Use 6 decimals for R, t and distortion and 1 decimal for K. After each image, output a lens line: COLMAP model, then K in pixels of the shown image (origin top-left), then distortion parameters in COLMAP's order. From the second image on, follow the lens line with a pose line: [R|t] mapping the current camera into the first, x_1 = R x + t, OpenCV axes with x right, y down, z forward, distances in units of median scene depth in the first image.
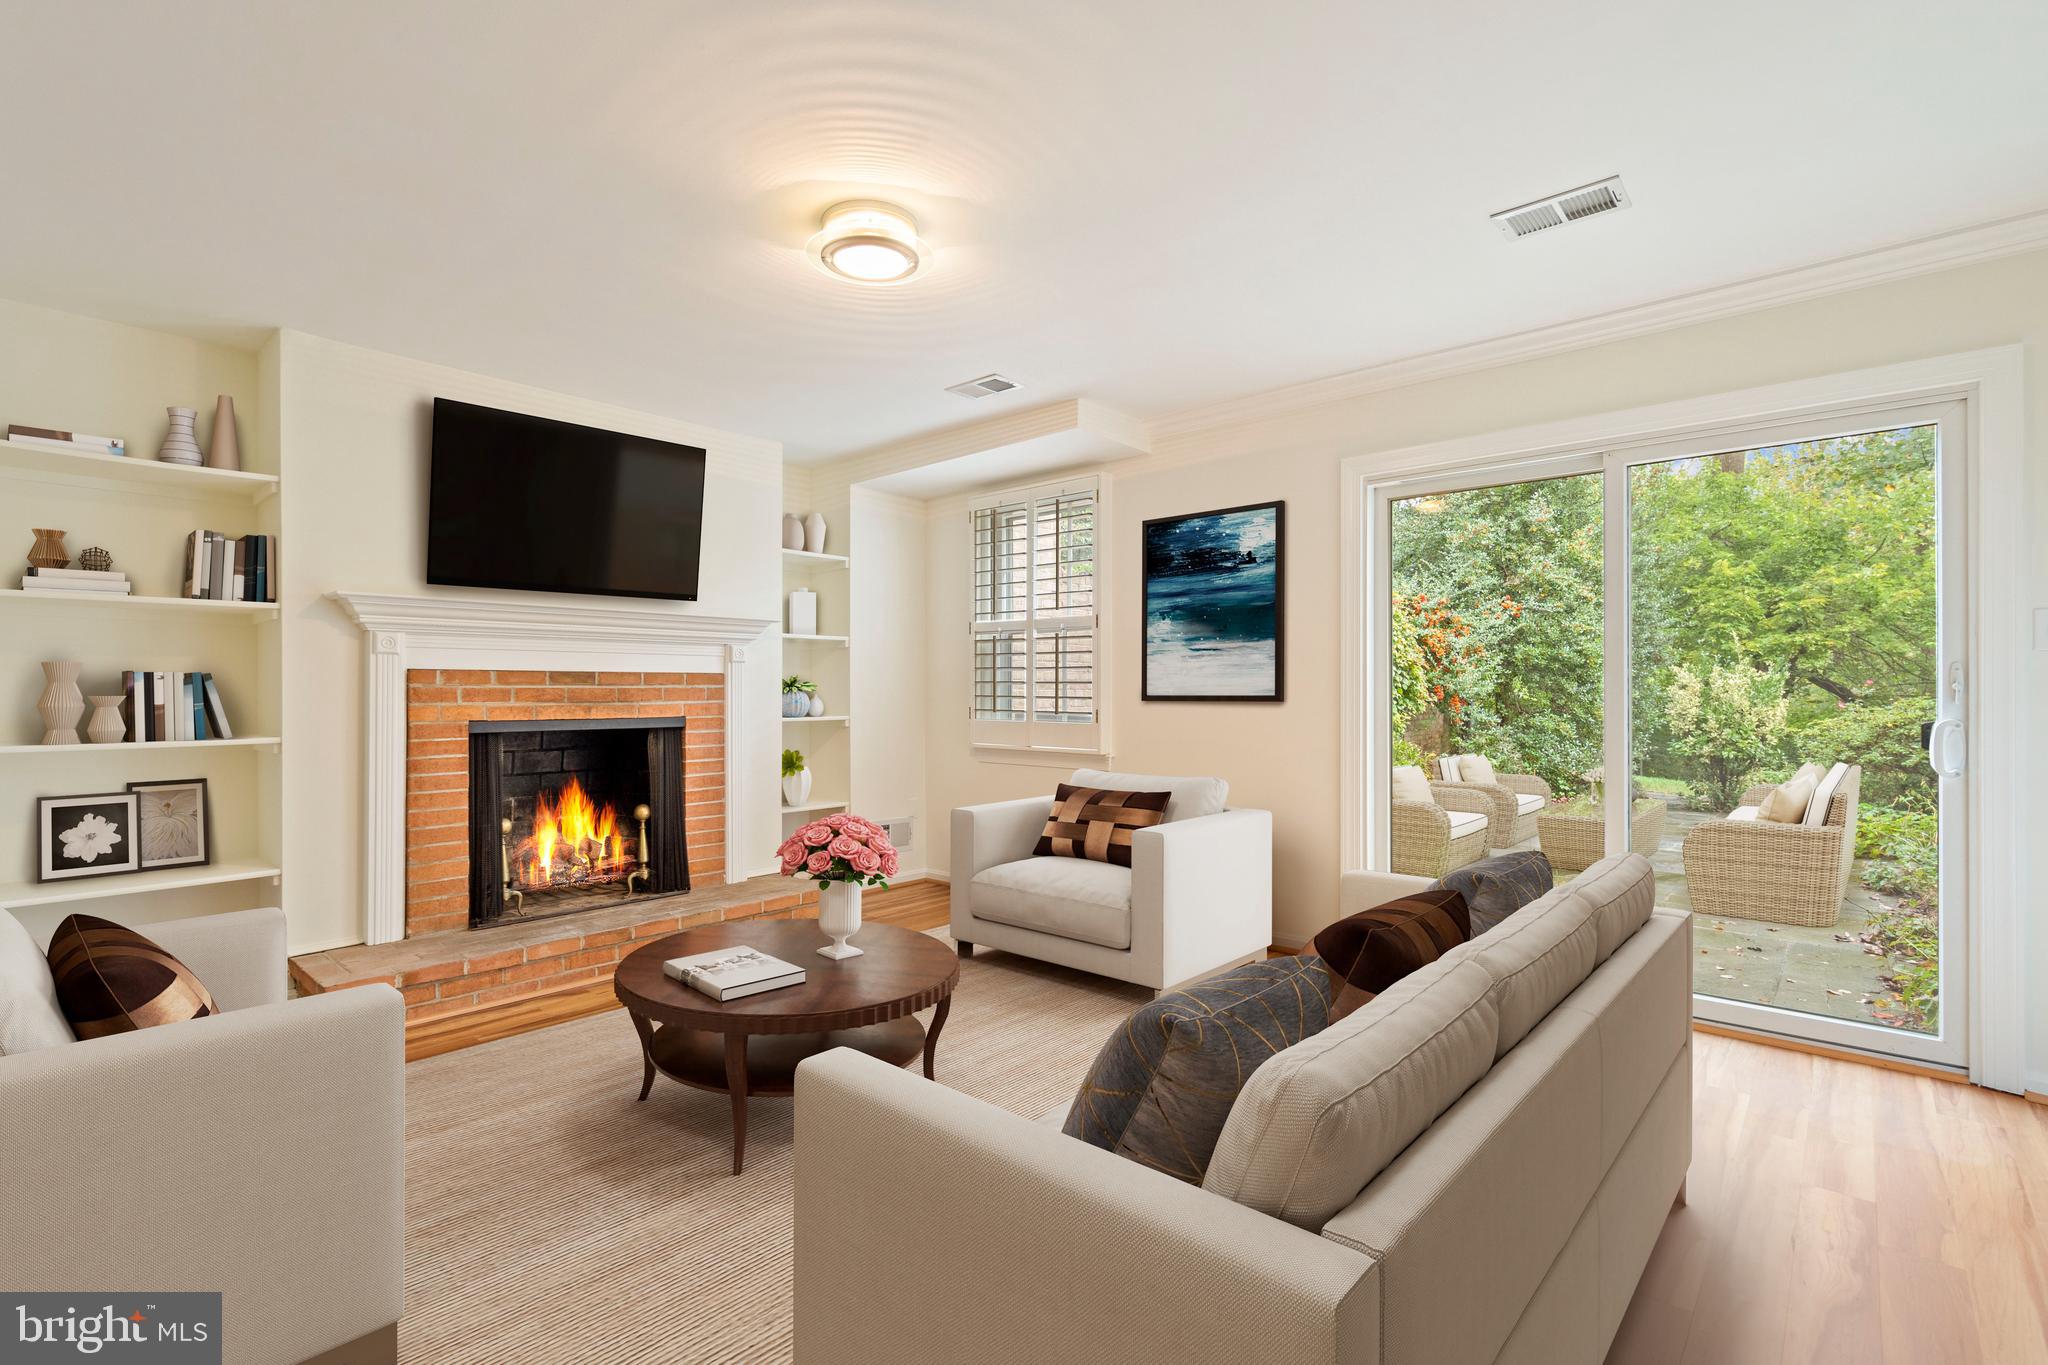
lens RADIAL K [[936.7, 0, 1017.0], [0, 936.7, 682.2], [0, 0, 1]] dist [0.003993, -0.000149]
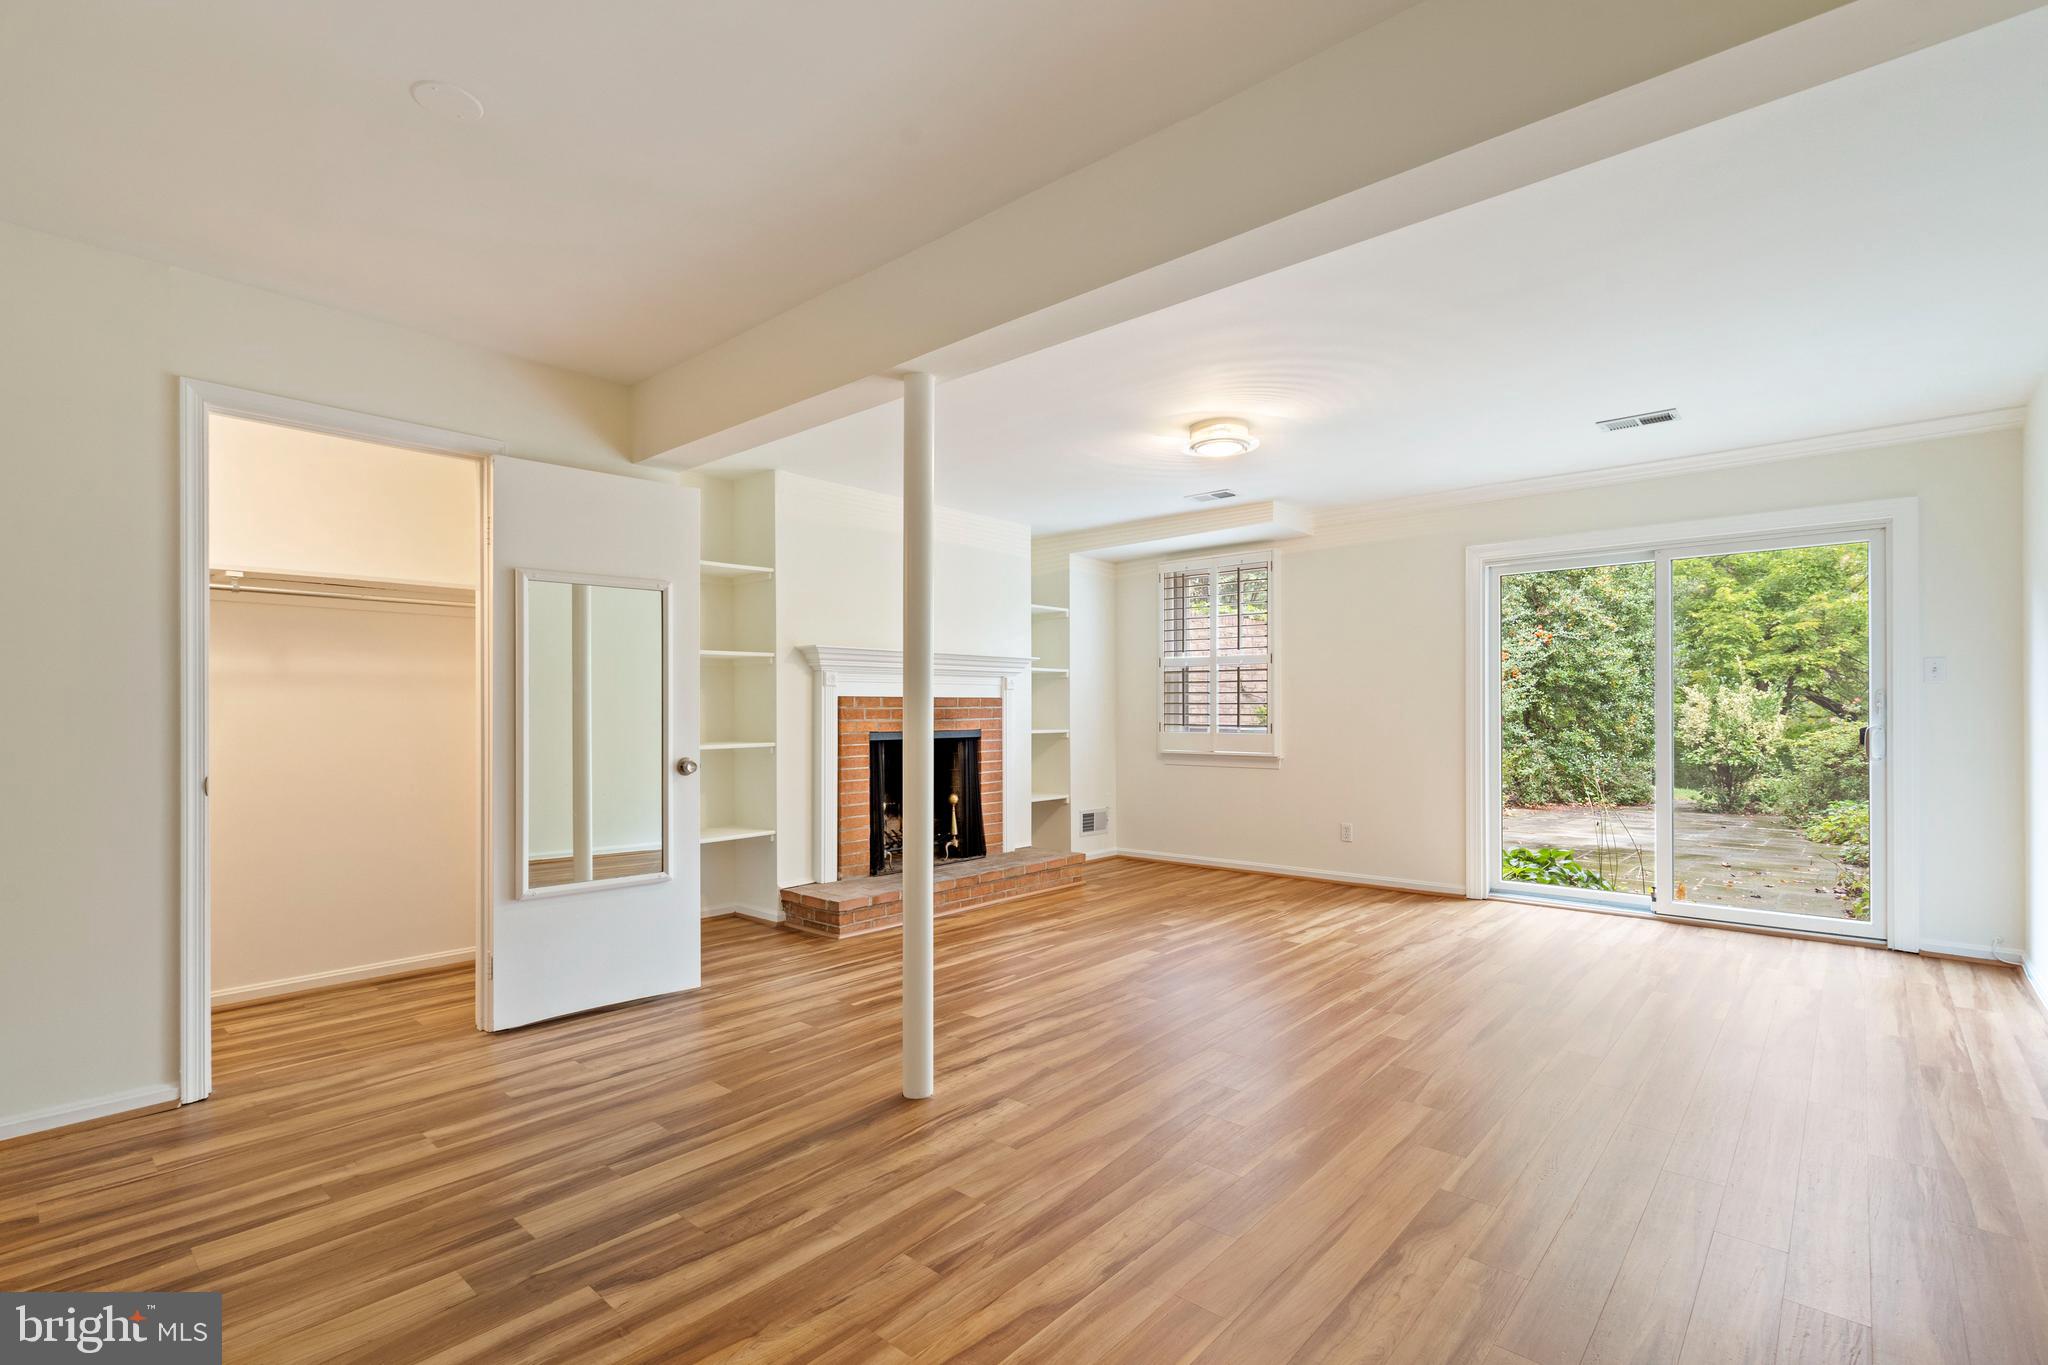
lens RADIAL K [[936.7, 0, 1028.7], [0, 936.7, 698.3], [0, 0, 1]] dist [0.003993, -0.000149]
pose [[0.999967, -0.002964, 0.007560, -0.241739], [0.002985, 0.999991, -0.002846, -0.004055], [-0.007551, 0.002869, 0.999967, -0.307394]]
